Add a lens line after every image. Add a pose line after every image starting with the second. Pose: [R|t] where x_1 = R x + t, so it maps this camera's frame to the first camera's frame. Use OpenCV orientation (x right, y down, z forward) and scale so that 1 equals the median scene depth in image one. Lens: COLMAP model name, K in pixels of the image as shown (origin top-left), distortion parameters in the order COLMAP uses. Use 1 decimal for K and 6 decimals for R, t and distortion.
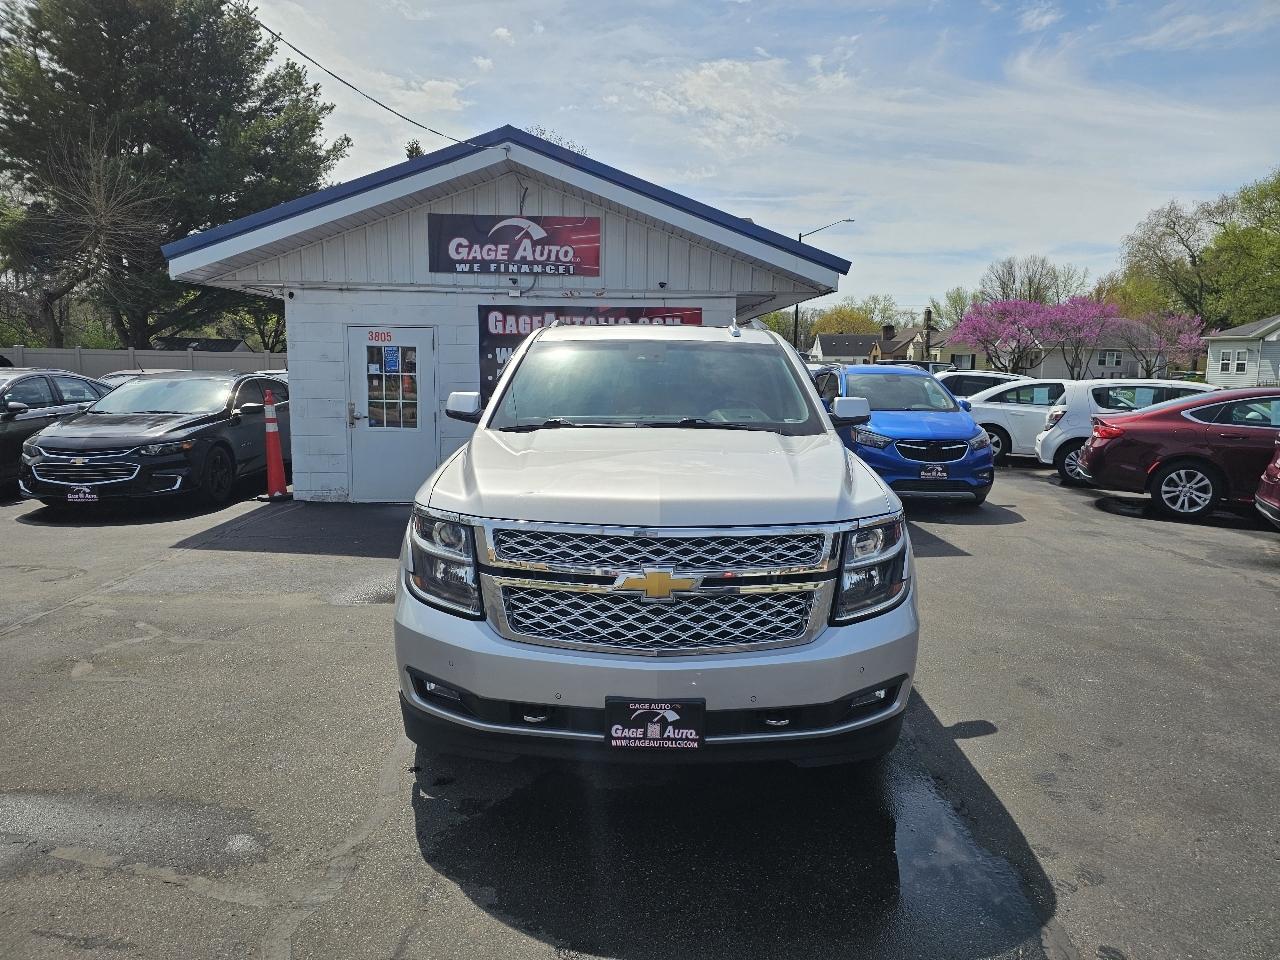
lens RADIAL K [[856.0, 0, 638.5], [0, 856.0, 492.1], [0, 0, 1]] dist [0.049517, -0.039523]
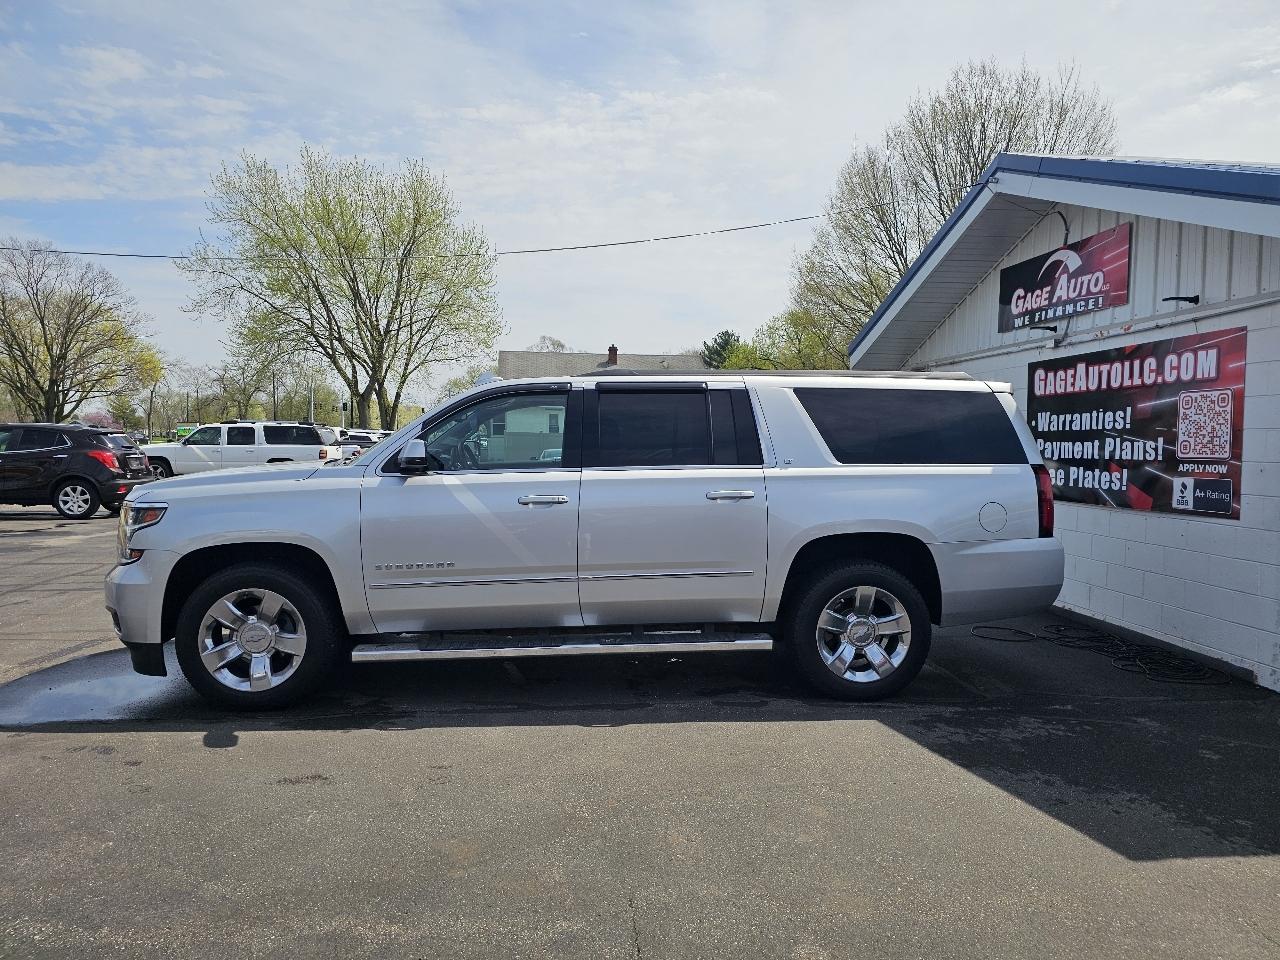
lens RADIAL K [[856.0, 0, 645.8], [0, 856.0, 502.3], [0, 0, 1]] dist [0.049517, -0.039523]
pose [[0.091696, 0.056432, -0.994187, 0.629983], [-0.160410, 0.986191, 0.041183, -0.060108], [0.982782, 0.155702, 0.099482, 0.576996]]
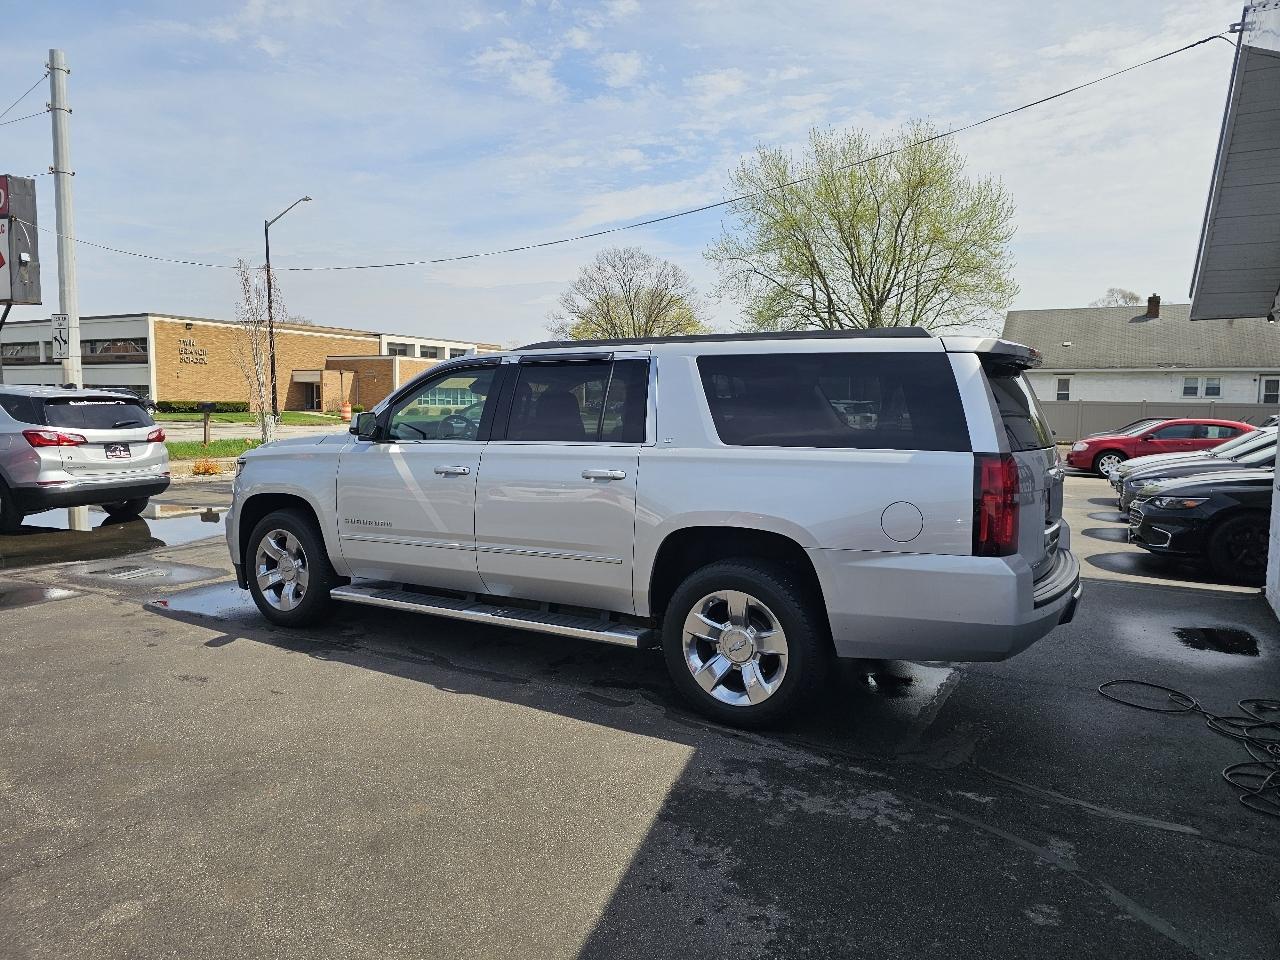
lens RADIAL K [[856.0, 0, 639.2], [0, 856.0, 481.3], [0, 0, 1]] dist [0.049517, -0.039523]
pose [[-0.511969, 0.056005, -0.857176, 0.521533], [-0.151170, 0.976425, 0.154087, -0.124819], [0.845597, 0.208467, -0.491433, 0.933274]]
